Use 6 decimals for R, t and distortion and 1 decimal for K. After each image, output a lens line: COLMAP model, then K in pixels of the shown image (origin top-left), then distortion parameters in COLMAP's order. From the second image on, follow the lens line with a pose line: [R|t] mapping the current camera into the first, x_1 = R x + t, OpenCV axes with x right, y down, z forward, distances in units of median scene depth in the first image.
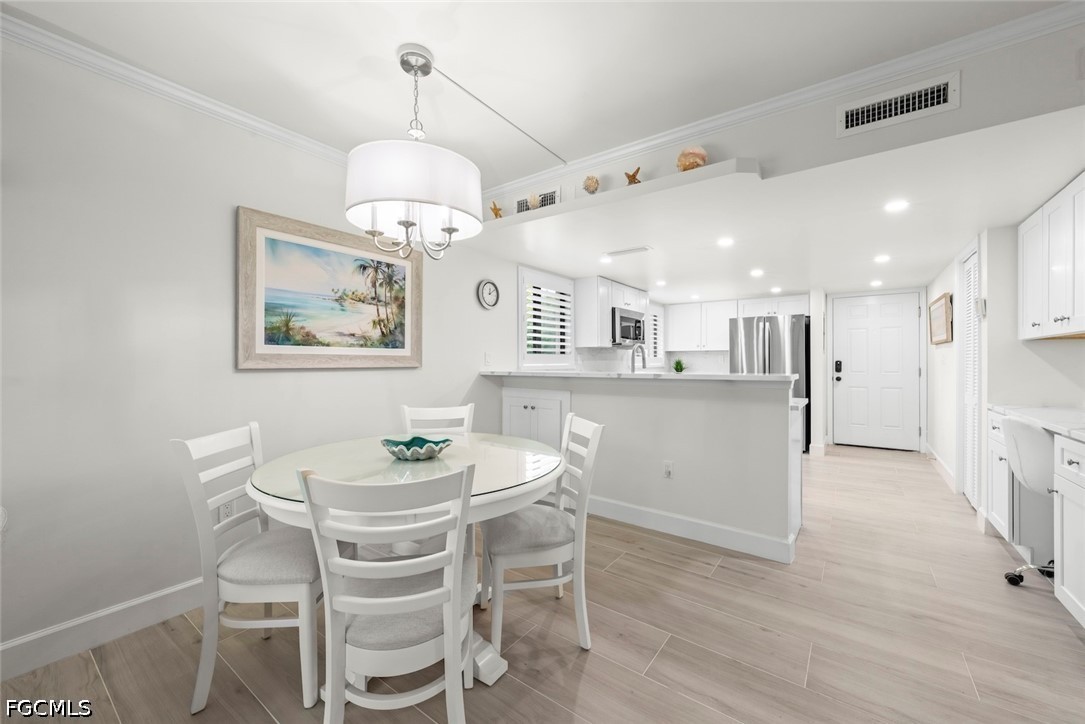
lens RADIAL K [[426.3, 0, 543.7], [0, 426.3, 360.6], [0, 0, 1]] dist [-0.000365, 0.000002]
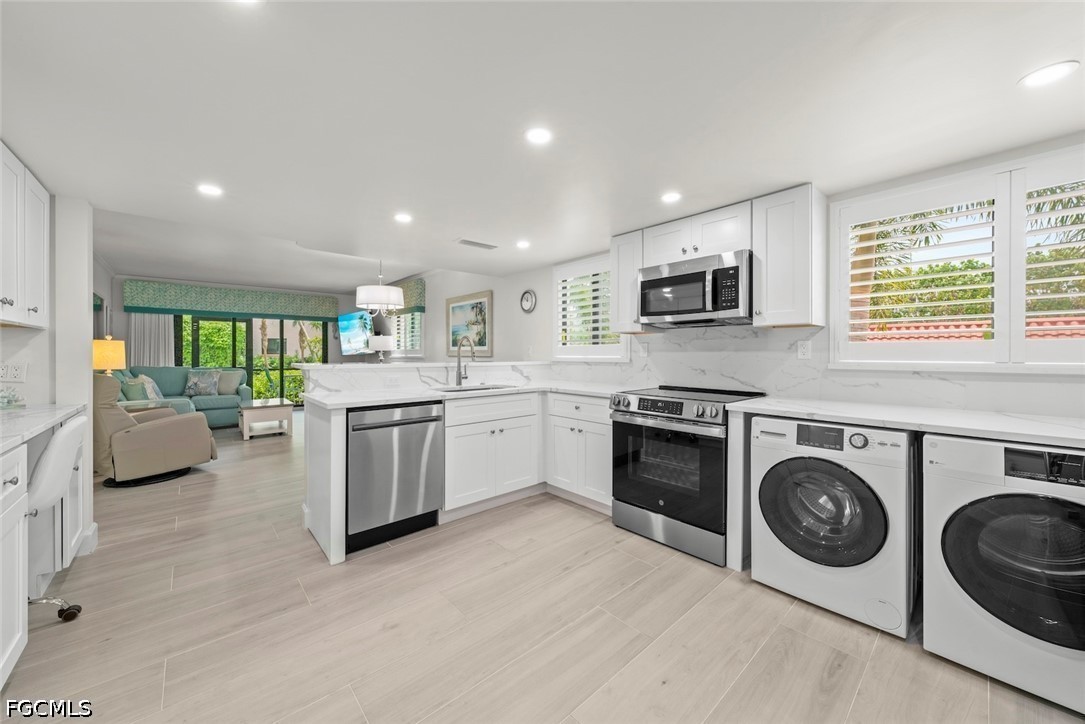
lens RADIAL K [[397.0, 0, 542.2], [0, 397.0, 353.7], [0, 0, 1]] dist [-0.000739, -0.000230]
pose [[-0.212383, 0.002098, -0.977184, 1.237772], [0.002121, 0.999996, 0.001686, 0.002253], [0.977184, -0.001715, -0.212387, 1.540364]]
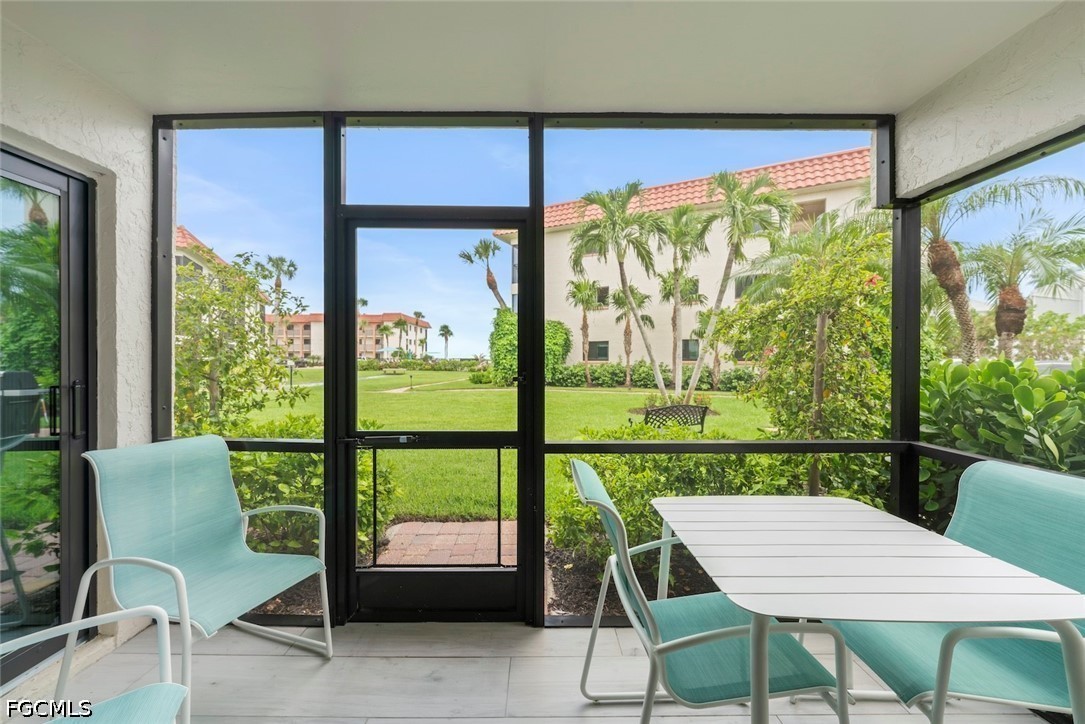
lens RADIAL K [[393.4, 0, 542.2], [0, 393.4, 363.8], [0, 0, 1]] dist [-0.002206, -0.000166]
pose [[-0.803416, 0.009002, -0.595351, -0.838009], [0.002291, 0.999925, 0.012029, -0.018885], [0.595414, 0.008300, -0.803376, -0.713221]]
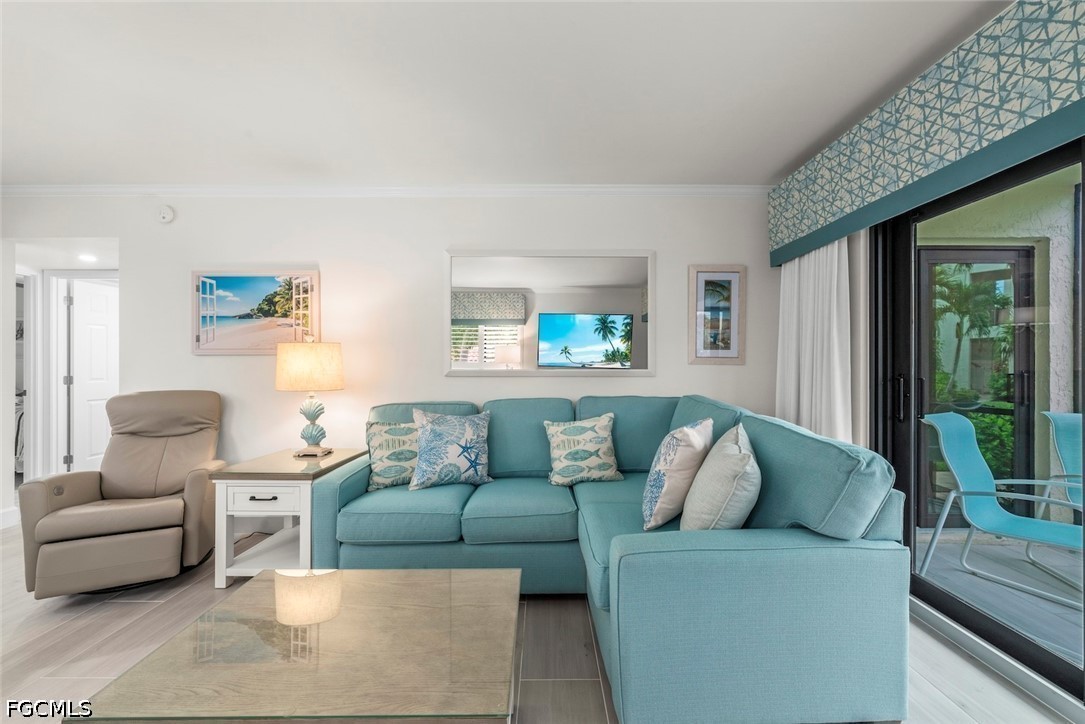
lens RADIAL K [[405.1, 0, 541.9], [0, 405.1, 363.6], [0, 0, 1]] dist [-0.001382, 0.000099]
pose [[-0.588426, 0.003788, 0.808542, -0.745930], [-0.002755, 0.999974, -0.006690, 0.001955], [-0.808546, -0.006164, -0.588401, -0.096991]]
